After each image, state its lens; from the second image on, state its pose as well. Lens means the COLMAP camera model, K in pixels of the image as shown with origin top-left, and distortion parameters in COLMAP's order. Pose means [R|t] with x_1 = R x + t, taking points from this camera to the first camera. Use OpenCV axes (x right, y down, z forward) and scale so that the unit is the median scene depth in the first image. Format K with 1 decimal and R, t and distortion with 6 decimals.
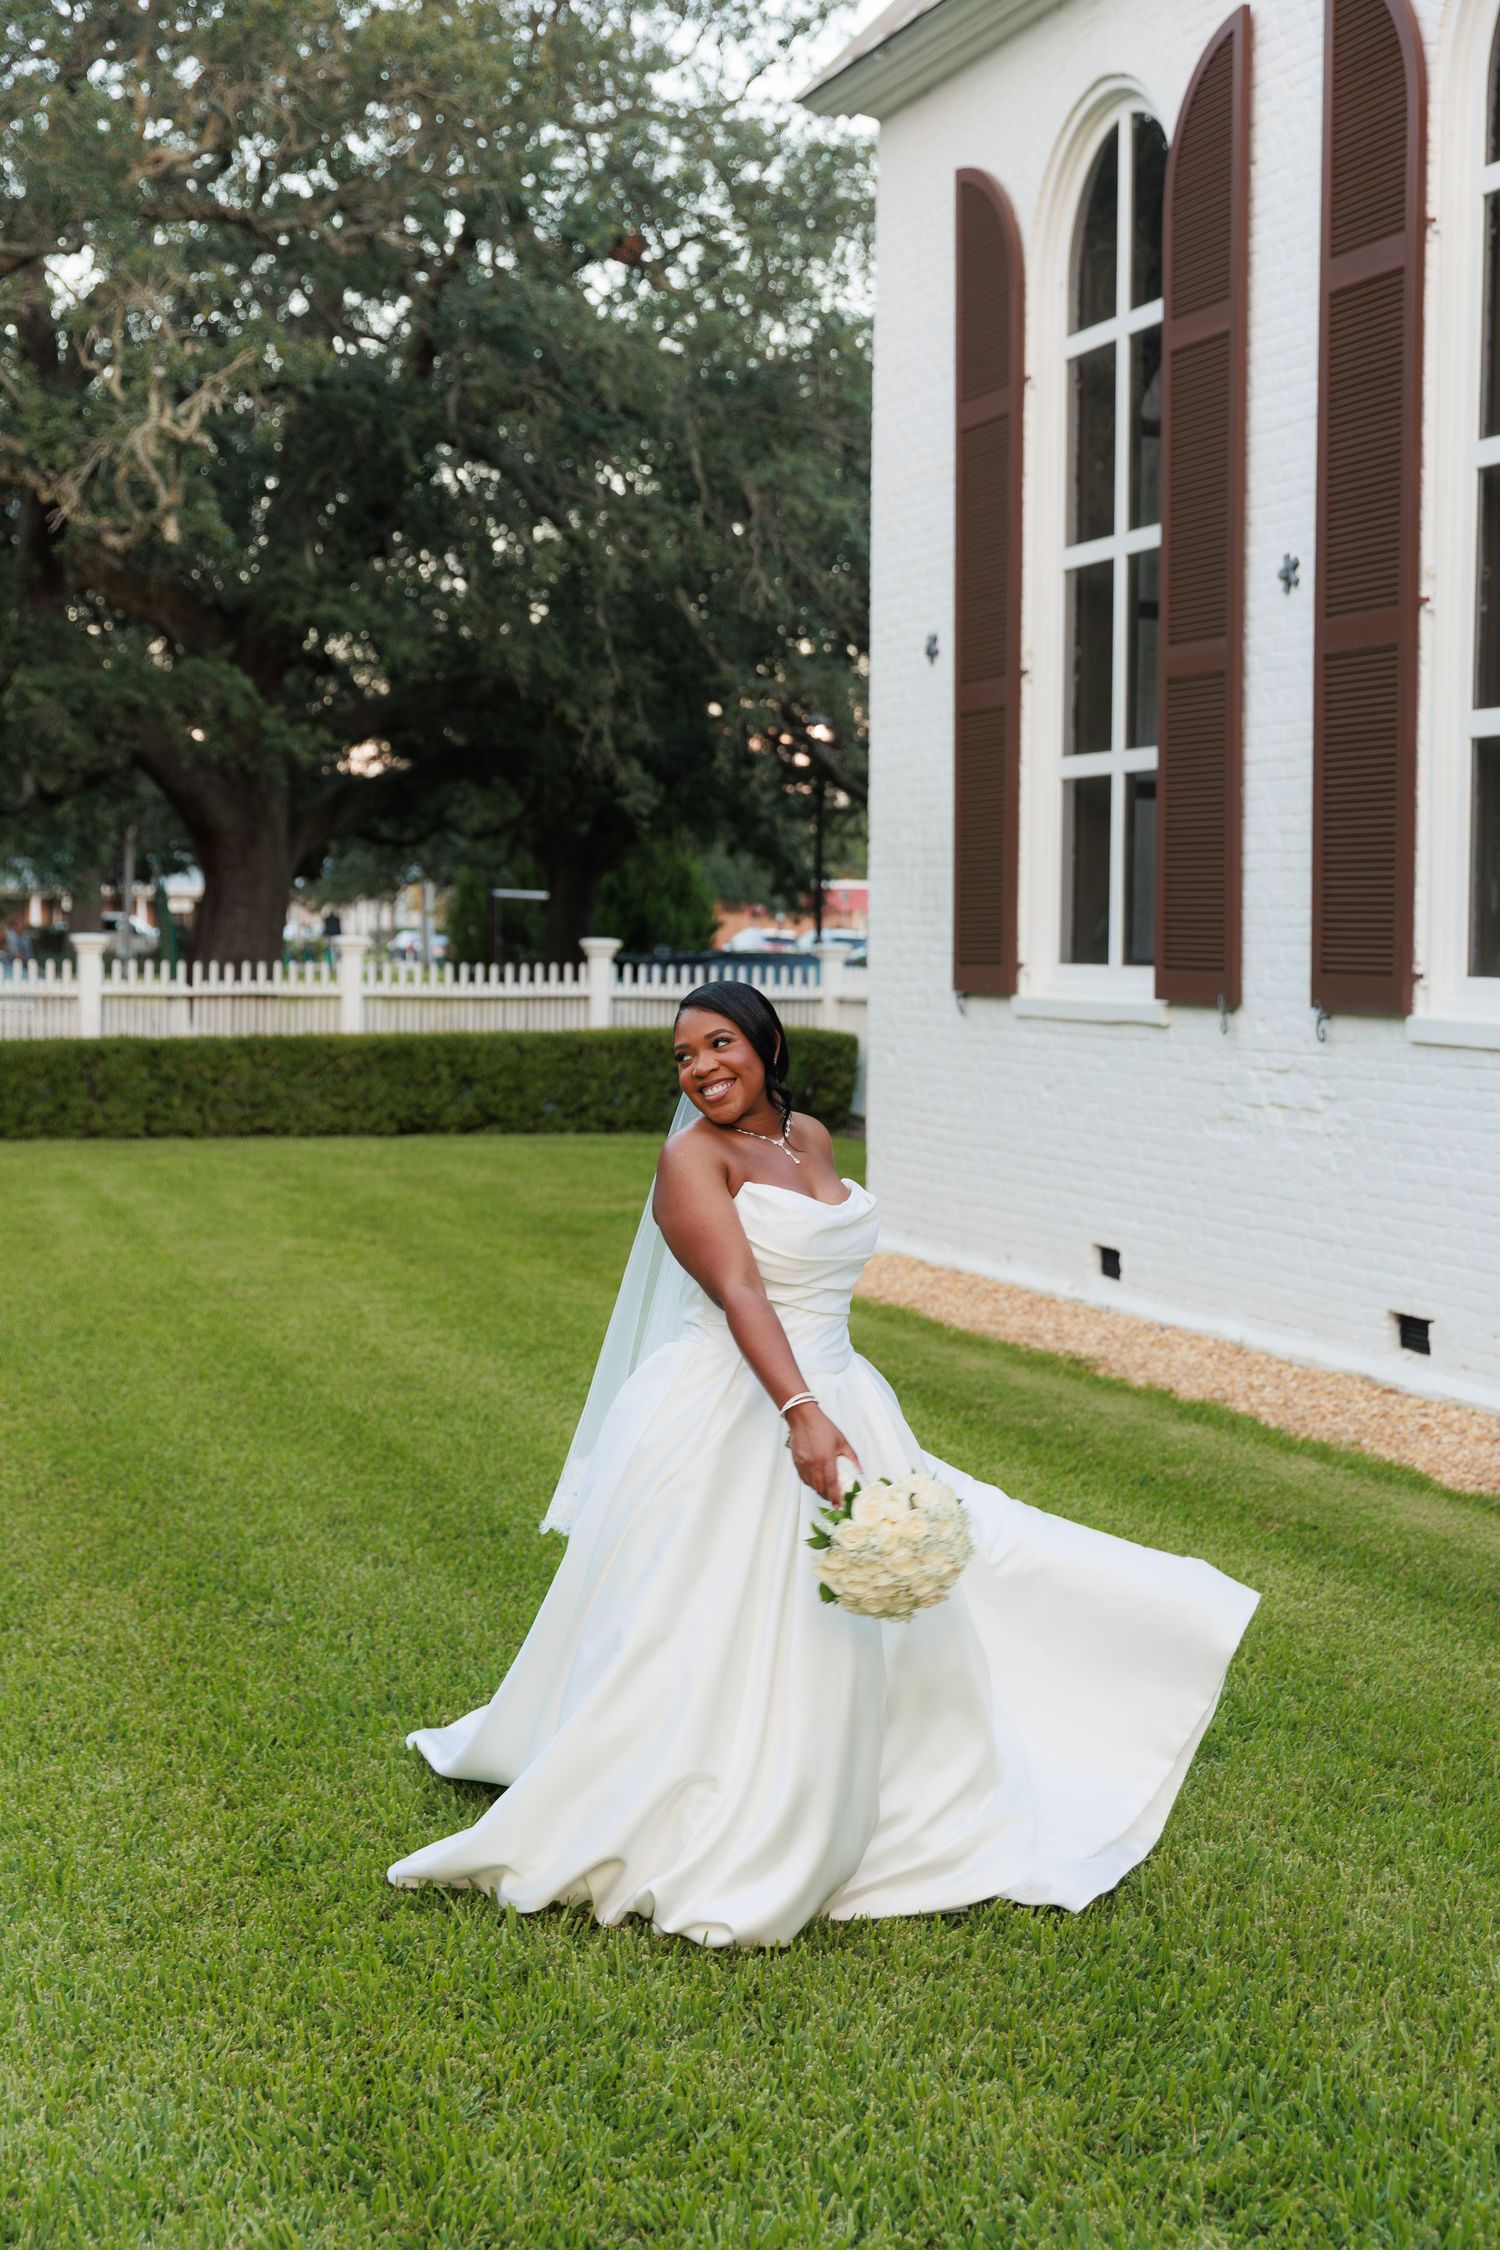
lens RADIAL K [[3283.6, 0, 751.3], [0, 3283.6, 1139.6], [0, 0, 1]] dist [0.001810, 0.000000]
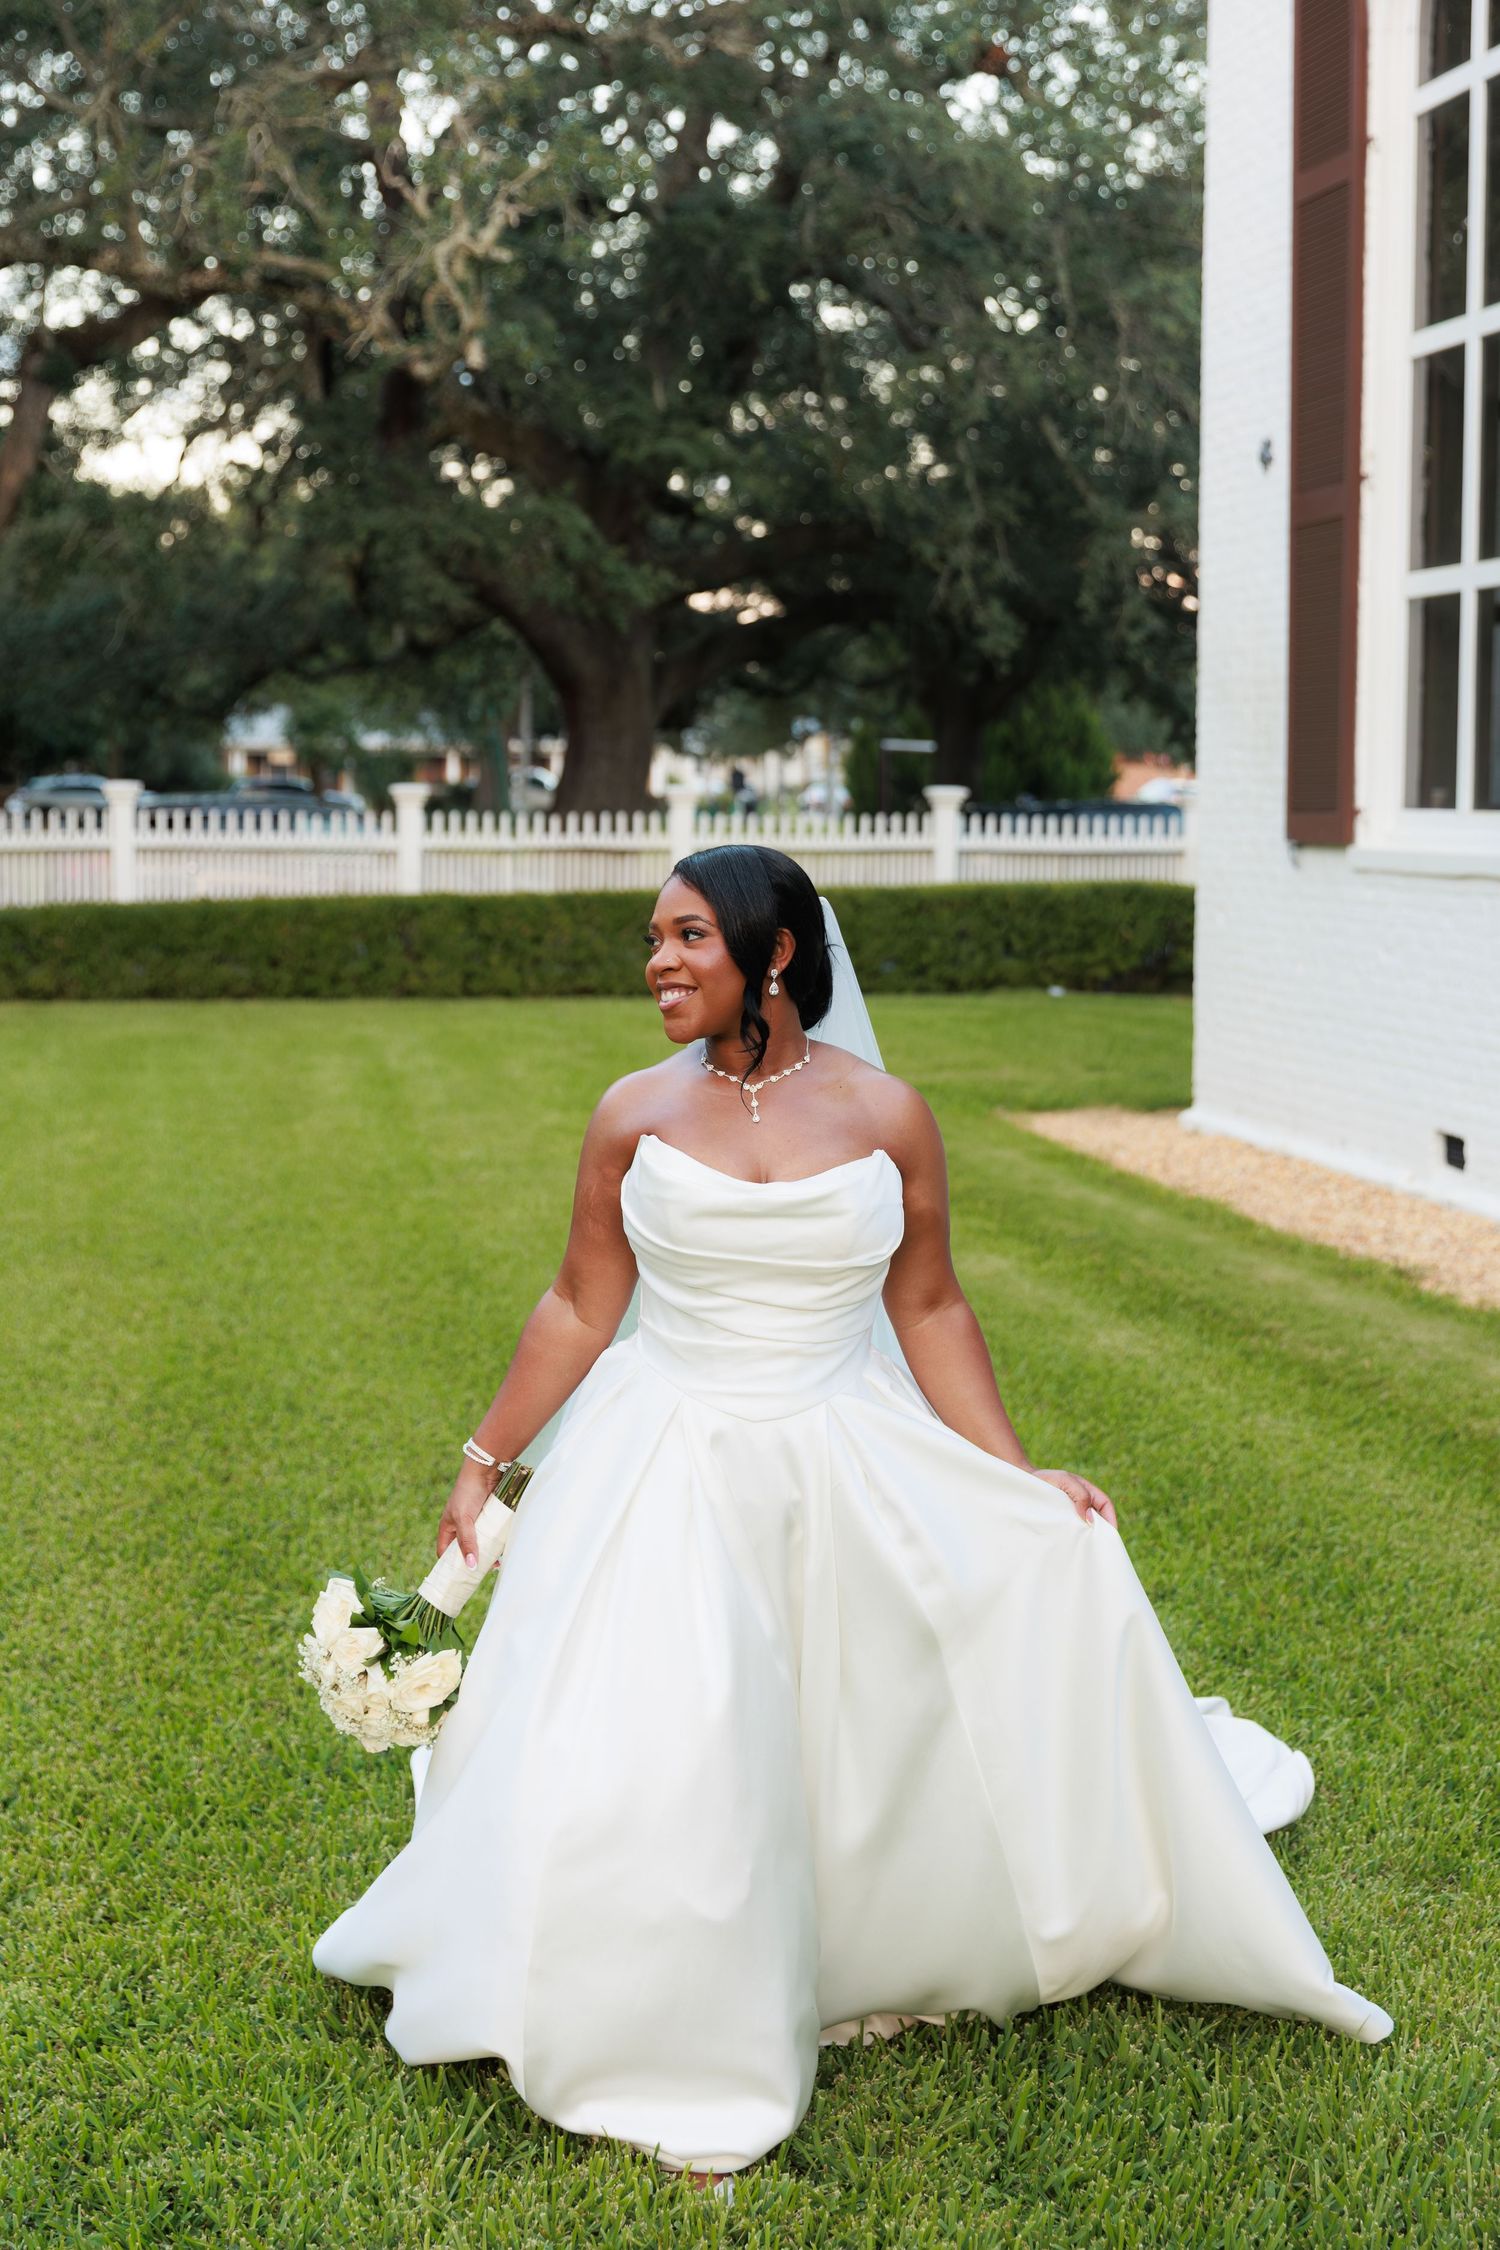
lens RADIAL K [[3283.6, 0, 734.2], [0, 3283.6, 1105.0], [0, 0, 1]] dist [0.001810, 0.000000]
pose [[0.991751, 0.007458, -0.127966, 0.016597], [-0.003088, 0.999406, 0.034313, -0.002392], [0.128146, -0.033635, 0.991185, 0.057621]]
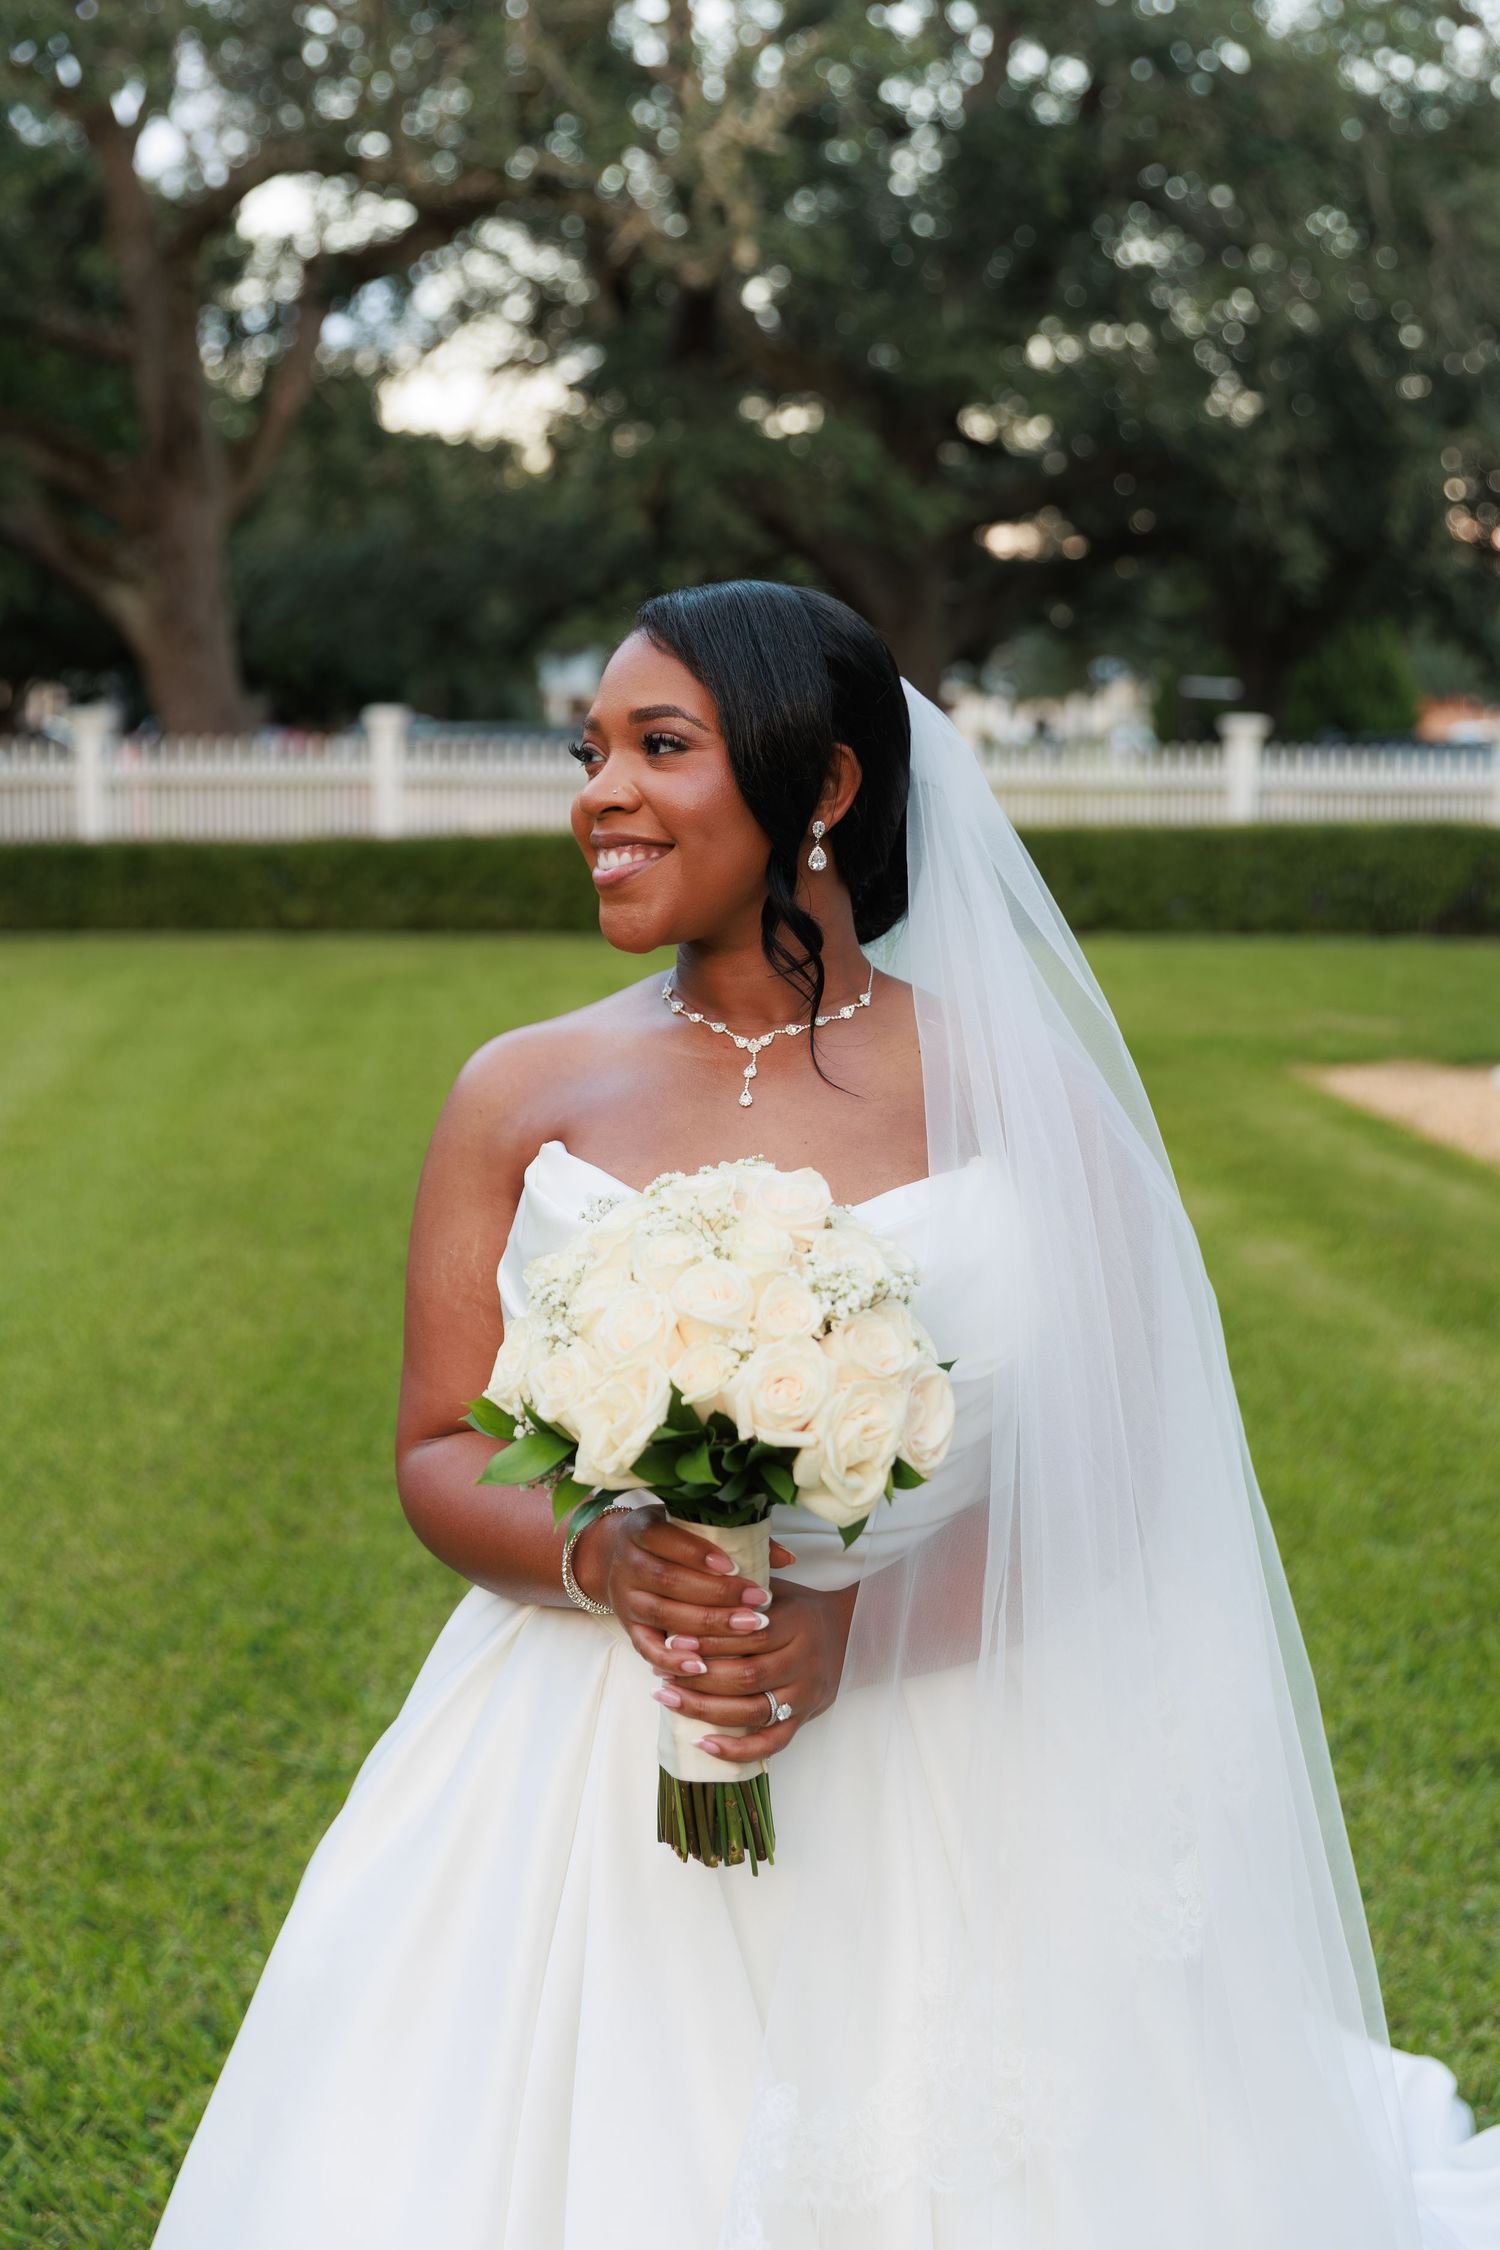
lens RADIAL K [[3246.6, 0, 767.4], [0, 3246.6, 1111.6], [0, 0, 1]] dist [-0.000423, 0.000000]
pose [[0.977897, 0.023628, -0.207748, 0.014179], [-0.012458, 0.998413, 0.054914, -0.001498], [0.208716, -0.051112, 0.976640, 0.113185]]
